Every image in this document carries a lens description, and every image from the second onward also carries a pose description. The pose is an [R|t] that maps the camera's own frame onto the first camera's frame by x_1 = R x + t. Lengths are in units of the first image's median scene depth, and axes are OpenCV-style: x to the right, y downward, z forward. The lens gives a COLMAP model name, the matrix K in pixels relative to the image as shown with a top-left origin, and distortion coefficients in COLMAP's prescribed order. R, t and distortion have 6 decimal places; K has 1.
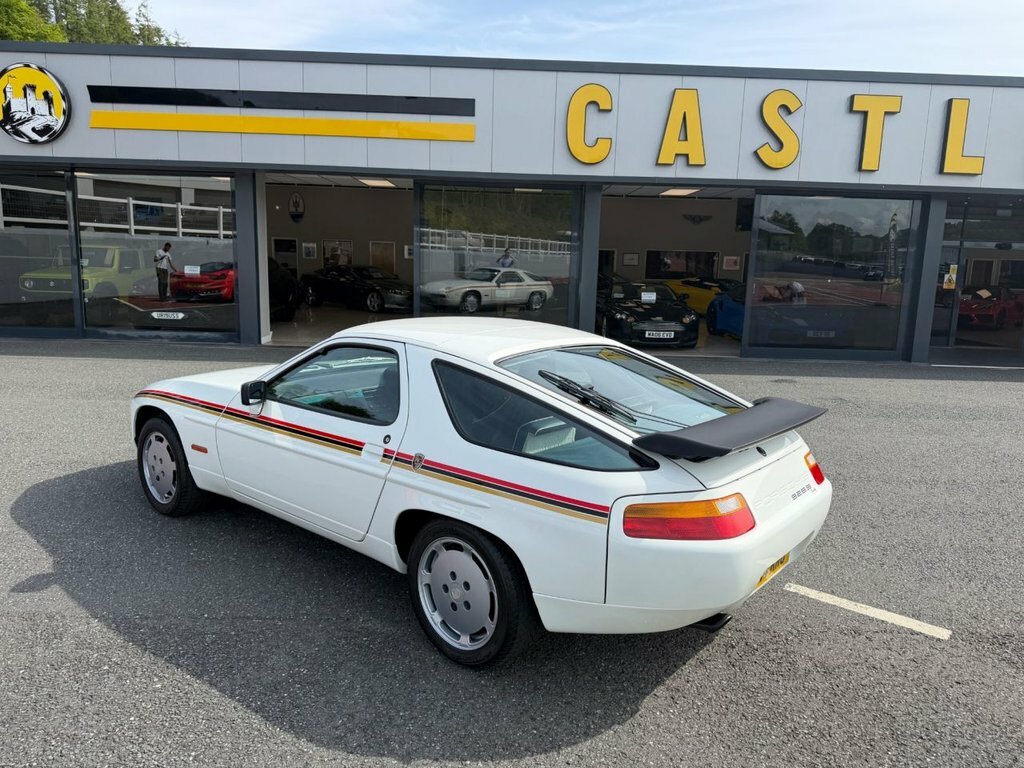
lens RADIAL K [[724.8, 0, 510.2], [0, 724.8, 383.9], [0, 0, 1]] dist [0.021778, -0.023743]
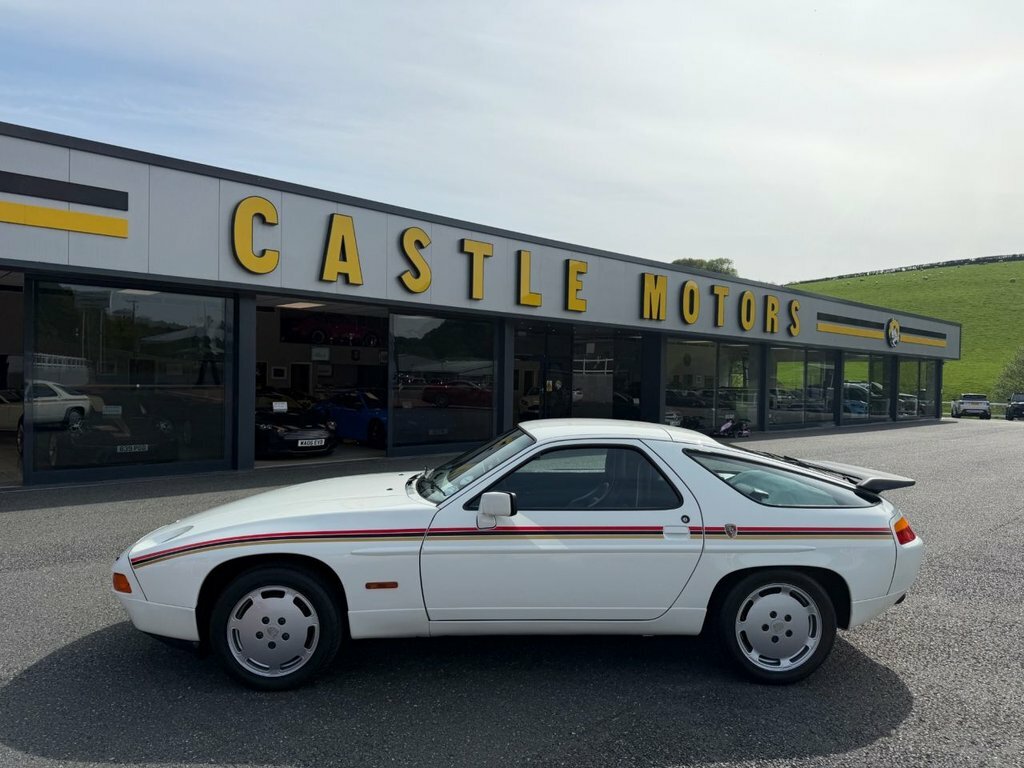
lens RADIAL K [[724.8, 0, 511.7], [0, 724.8, 382.2], [0, 0, 1]] dist [0.021778, -0.023743]
pose [[0.731774, -0.017285, 0.681328, -0.316567], [0.119565, 0.987431, -0.103366, -0.015187], [-0.670977, 0.157103, 0.724643, 0.078241]]
